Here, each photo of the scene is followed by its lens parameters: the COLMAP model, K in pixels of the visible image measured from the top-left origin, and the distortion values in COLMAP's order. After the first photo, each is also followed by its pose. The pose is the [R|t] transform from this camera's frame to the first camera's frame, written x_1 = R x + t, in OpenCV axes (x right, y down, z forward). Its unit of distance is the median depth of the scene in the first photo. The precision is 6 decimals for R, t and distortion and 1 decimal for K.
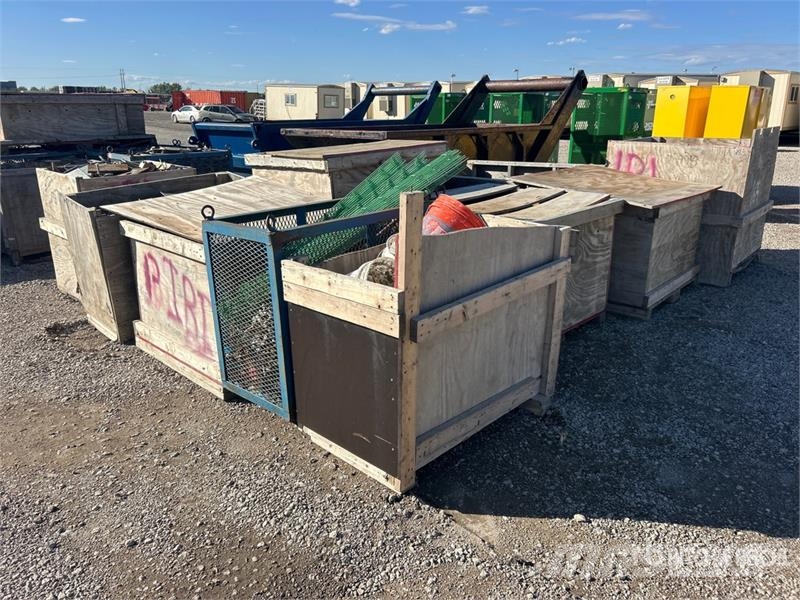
lens RADIAL K [[591.5, 0, 399.3], [0, 591.5, 299.6], [0, 0, 1]] dist [0.039836, 0.011242]
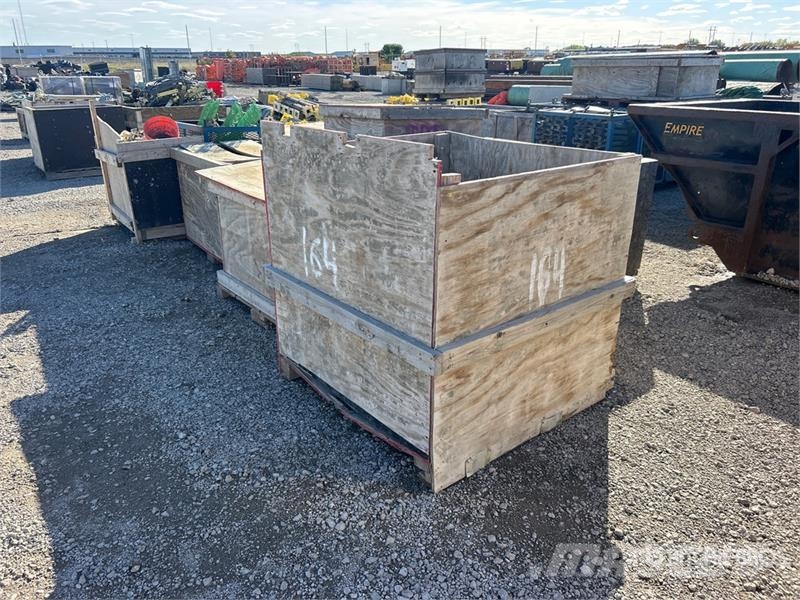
lens RADIAL K [[591.5, 0, 399.9], [0, 591.5, 299.7], [0, 0, 1]] dist [0.039836, 0.011242]
pose [[-0.149409, 0.370233, -0.916845, 0.769342], [-0.318788, 0.859702, 0.399108, -0.267050], [0.935976, 0.351910, -0.010421, 0.780054]]
